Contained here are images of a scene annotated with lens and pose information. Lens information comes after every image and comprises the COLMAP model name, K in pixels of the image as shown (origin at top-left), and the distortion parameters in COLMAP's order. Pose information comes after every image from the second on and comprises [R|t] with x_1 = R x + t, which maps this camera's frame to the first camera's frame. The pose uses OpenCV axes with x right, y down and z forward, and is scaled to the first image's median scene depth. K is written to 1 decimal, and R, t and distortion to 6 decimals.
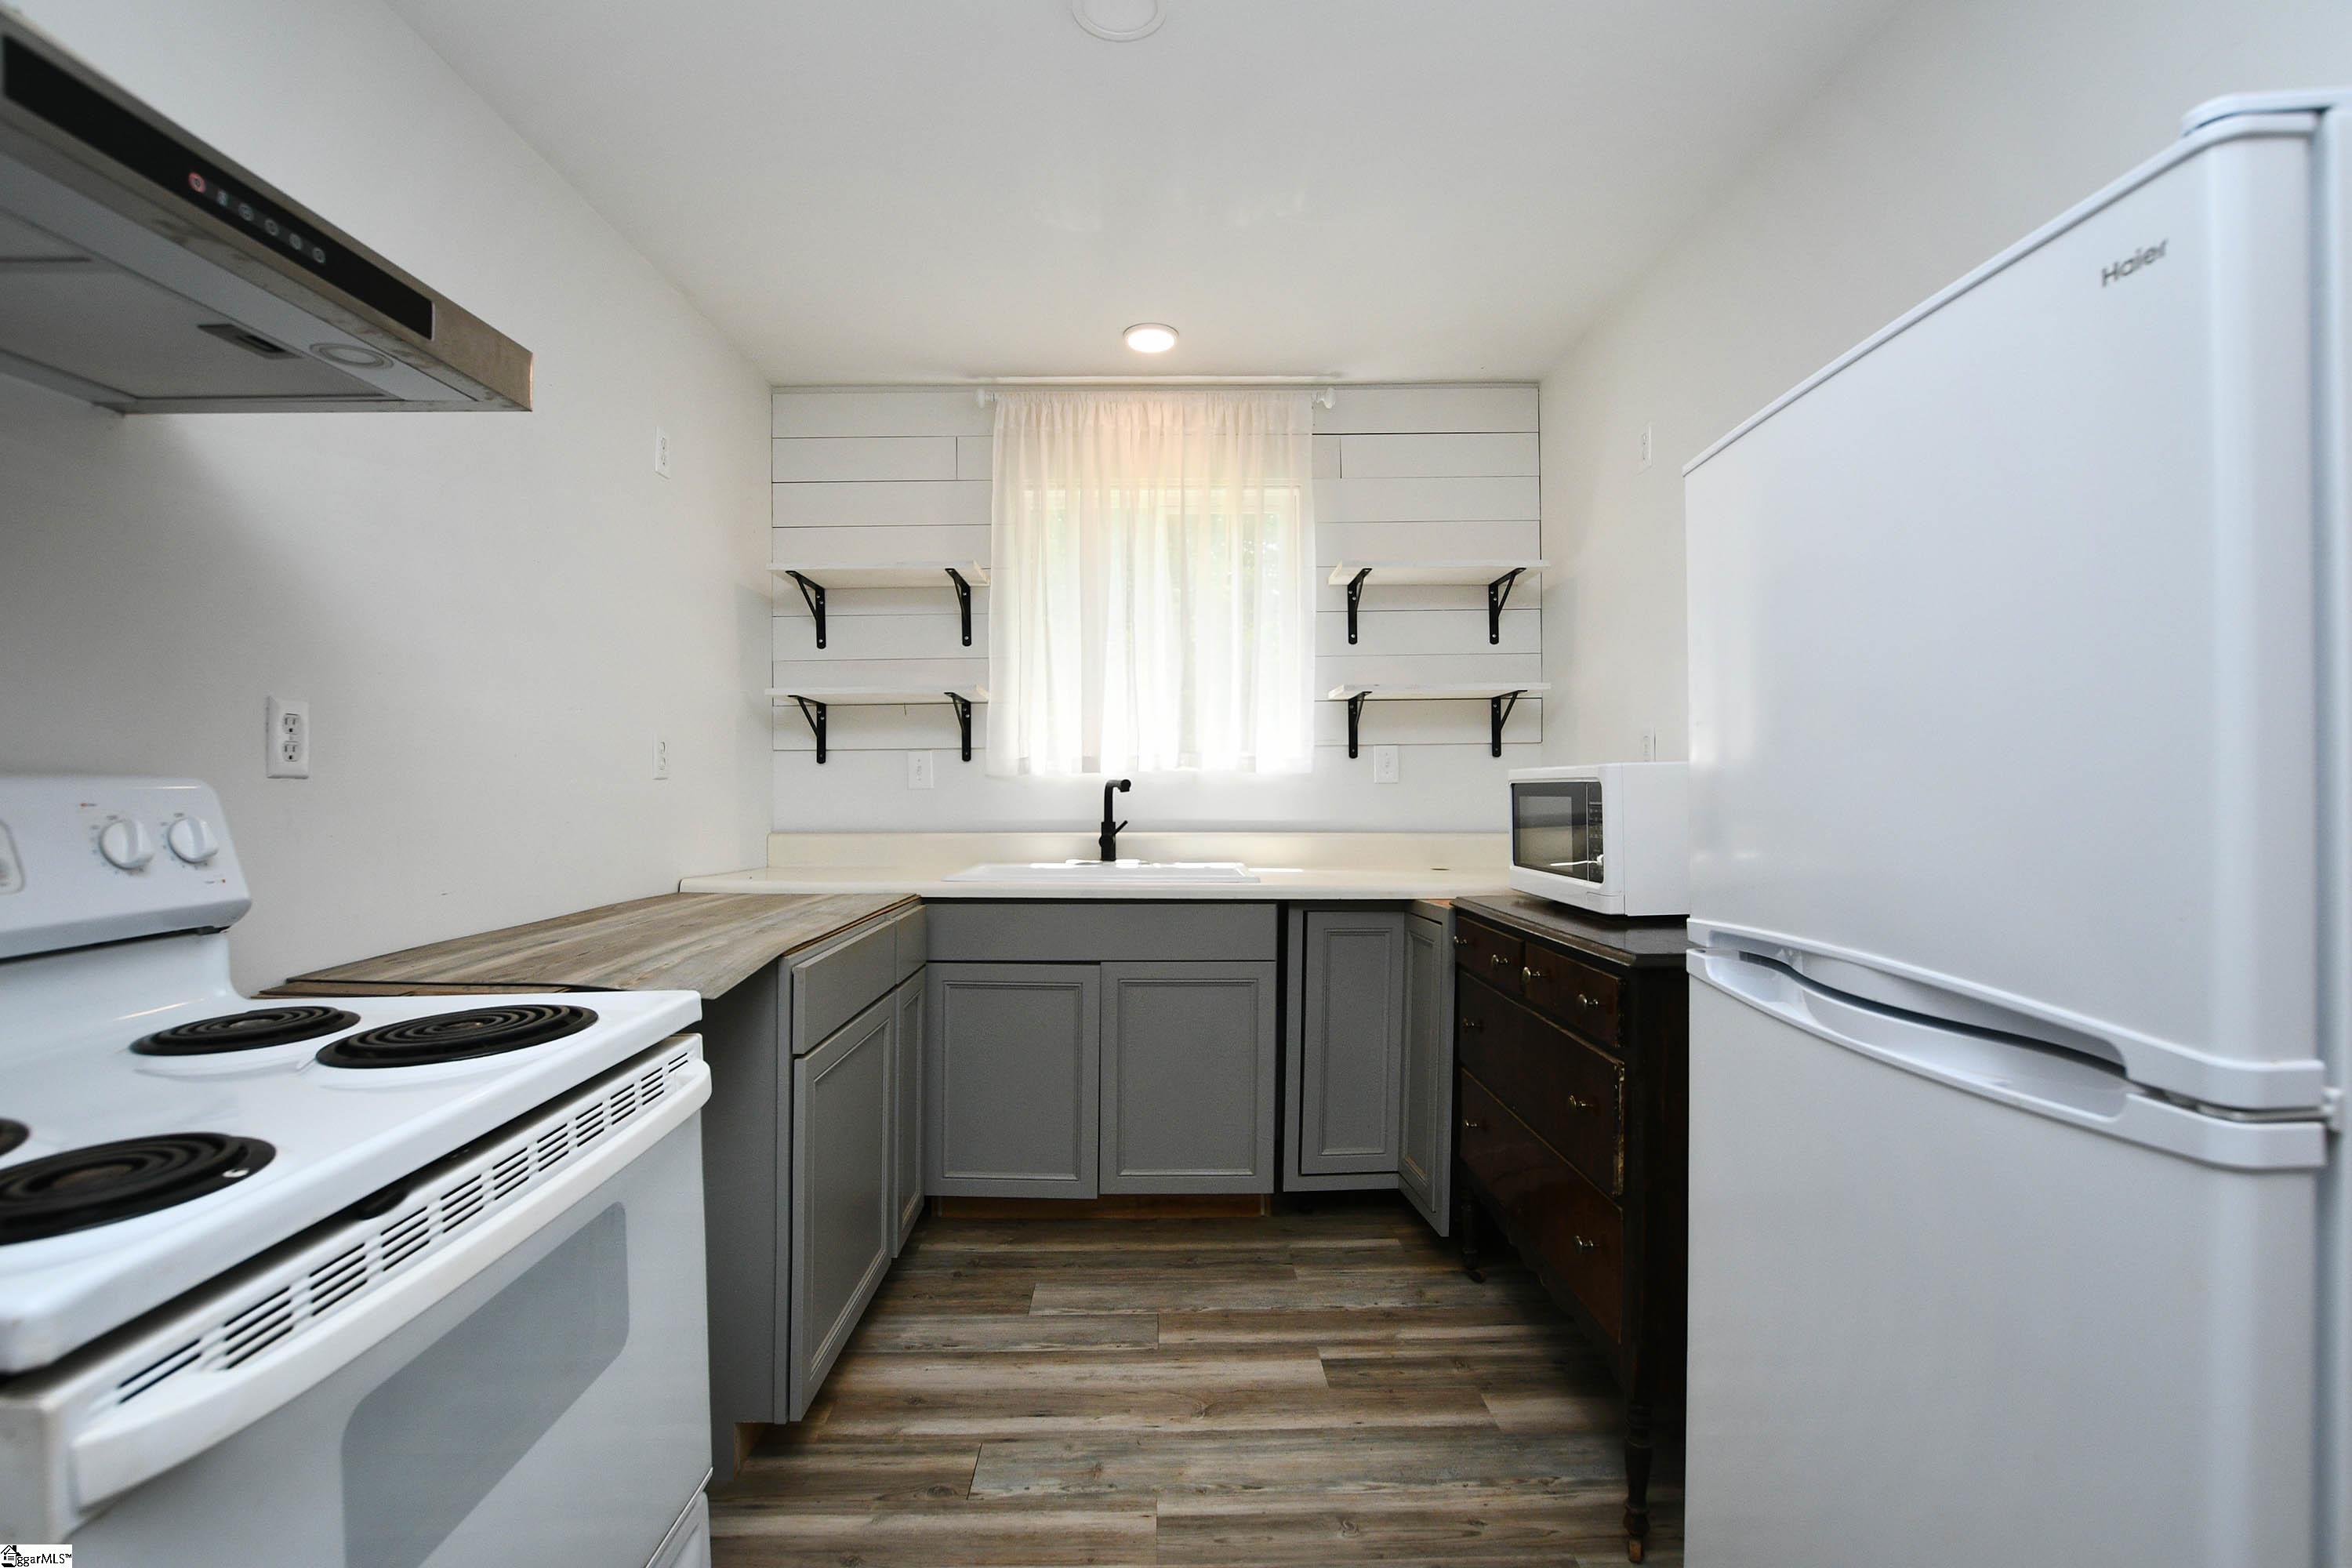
lens RADIAL K [[1049.3, 0, 1176.0], [0, 1049.3, 784.0], [0, 0, 1]] dist [-0.030768, 0.001007]
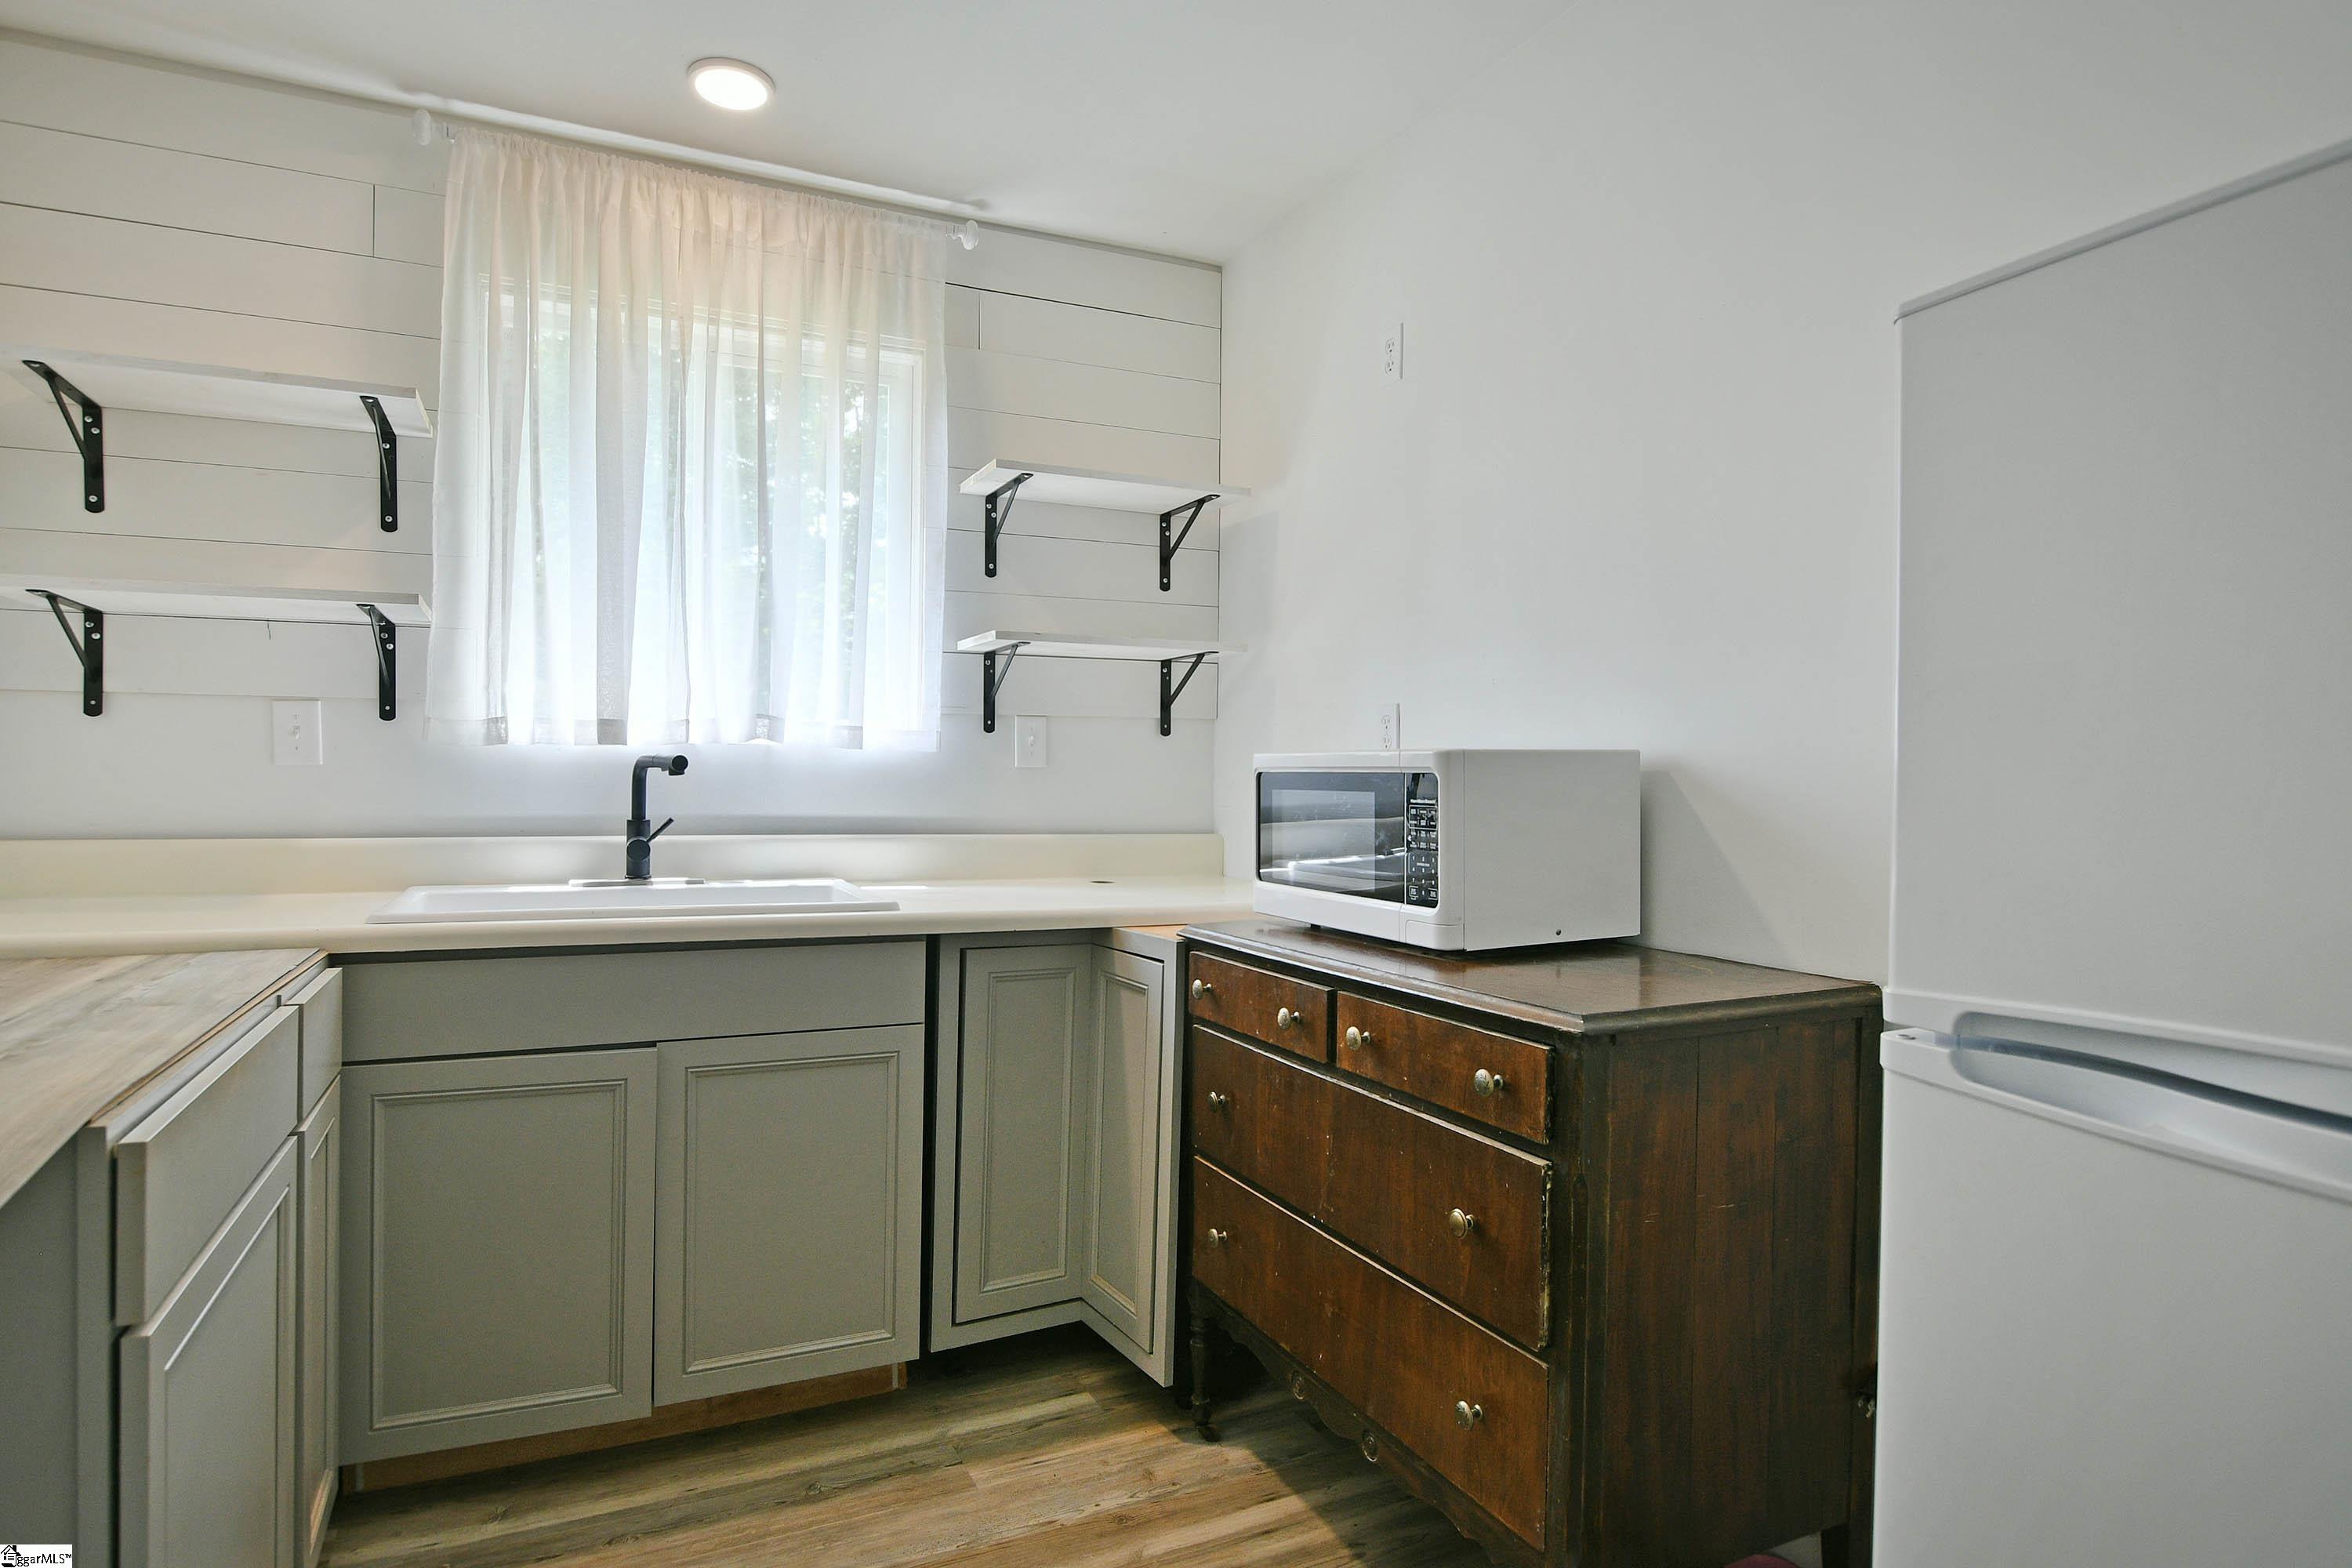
lens RADIAL K [[1270.7, 0, 1176.0], [0, 1270.7, 784.0], [0, 0, 1]] dist [-0.047312, 0.026880]
pose [[0.911959, 0.013267, 0.410067, -0.083093], [-0.018982, 0.999771, 0.009869, -0.000180], [-0.409842, -0.016784, 0.912002, 0.149363]]
